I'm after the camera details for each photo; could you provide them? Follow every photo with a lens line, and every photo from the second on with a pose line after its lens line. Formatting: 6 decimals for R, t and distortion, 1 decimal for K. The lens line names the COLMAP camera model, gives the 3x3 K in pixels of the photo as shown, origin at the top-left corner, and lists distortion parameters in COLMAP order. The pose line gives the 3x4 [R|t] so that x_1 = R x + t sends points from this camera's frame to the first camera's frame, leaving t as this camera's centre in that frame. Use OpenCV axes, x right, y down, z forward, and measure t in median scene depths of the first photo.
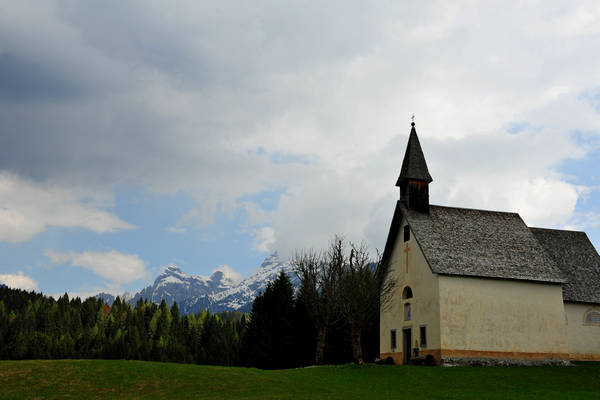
lens RADIAL K [[635.7, 0, 300.0], [0, 635.7, 200.0], [0, 0, 1]] dist [0.112692, -0.007093]
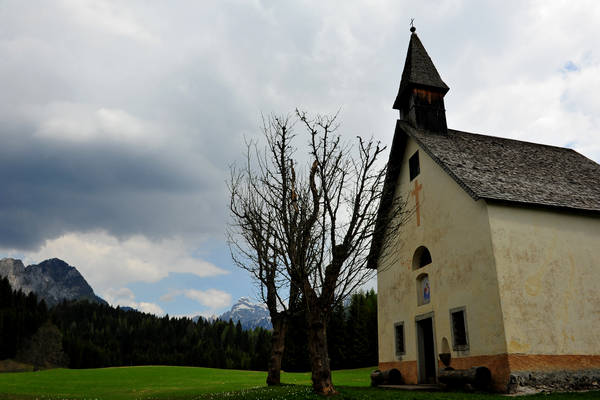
lens RADIAL K [[409.1, 0, 300.0], [0, 409.1, 200.0], [0, 0, 1]] dist [-0.002836, -0.047037]
pose [[0.997263, -0.024524, -0.069753, 0.084588], [0.015059, 0.990986, -0.133119, 0.142202], [0.072389, 0.131705, 0.988642, 0.615515]]
